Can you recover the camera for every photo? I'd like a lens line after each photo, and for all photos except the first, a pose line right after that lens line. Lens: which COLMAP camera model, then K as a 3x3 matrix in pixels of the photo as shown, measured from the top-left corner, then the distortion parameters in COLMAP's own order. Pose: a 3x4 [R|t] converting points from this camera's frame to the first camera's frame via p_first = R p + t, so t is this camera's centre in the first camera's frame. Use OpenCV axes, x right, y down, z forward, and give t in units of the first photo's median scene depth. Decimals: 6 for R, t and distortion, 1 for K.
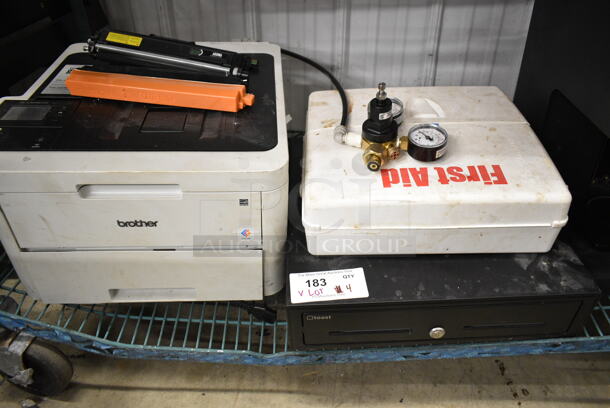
lens RADIAL K [[465.6, 0, 300.7], [0, 465.6, 200.9], [0, 0, 1]] dist [-0.033446, 0.003186]
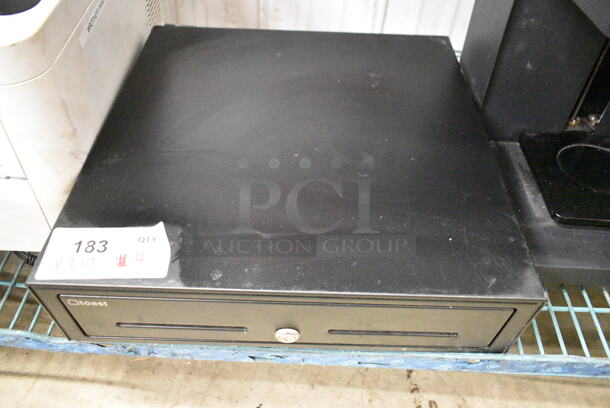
lens RADIAL K [[465.6, 0, 306.4], [0, 465.6, 207.7], [0, 0, 1]] dist [-0.033446, 0.003186]
pose [[0.996745, 0.073066, 0.034063, 0.245276], [-0.077586, 0.984197, 0.159175, 0.005681], [-0.021895, -0.161300, 0.986663, 0.337415]]
